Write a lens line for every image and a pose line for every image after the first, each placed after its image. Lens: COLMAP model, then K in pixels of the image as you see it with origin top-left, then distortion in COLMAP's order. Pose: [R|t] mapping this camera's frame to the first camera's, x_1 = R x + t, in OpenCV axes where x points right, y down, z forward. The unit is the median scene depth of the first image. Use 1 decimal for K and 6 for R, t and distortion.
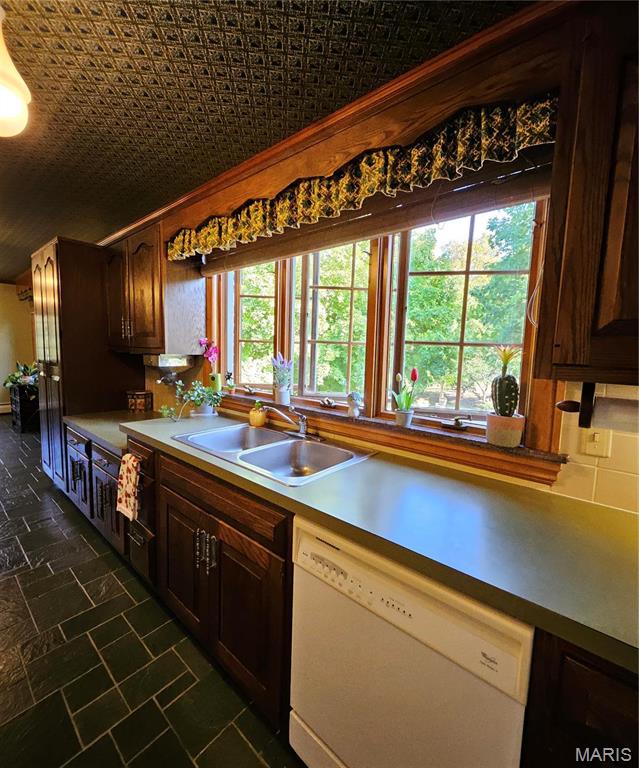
lens RADIAL K [[333.8, 0, 319.8], [0, 333.8, 384.2], [0, 0, 1]] dist [0.006017, -0.001412]
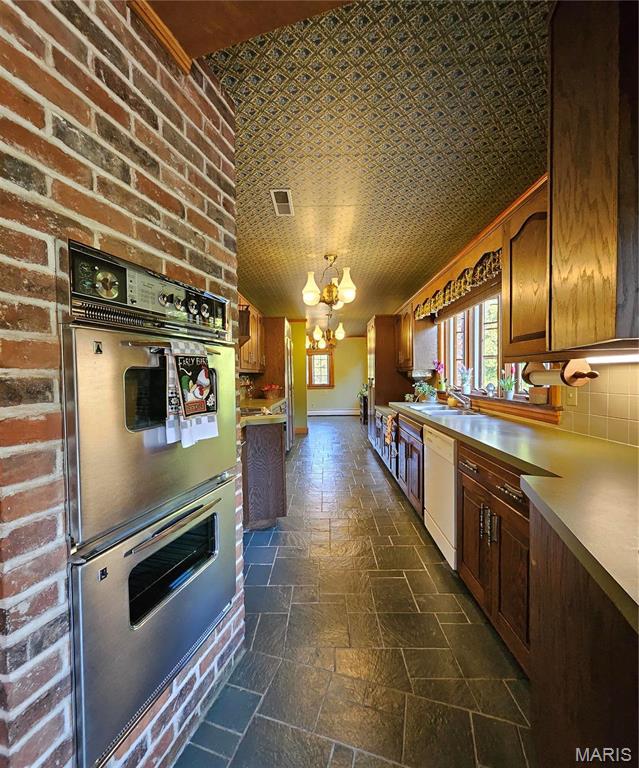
lens RADIAL K [[333.8, 0, 319.1], [0, 333.8, 383.8], [0, 0, 1]] dist [0.006017, -0.001412]
pose [[0.631951, -0.021601, -0.774707, 0.599885], [-0.041546, 0.997230, -0.061695, 0.116623], [0.773894, 0.071174, 0.629303, -0.534365]]
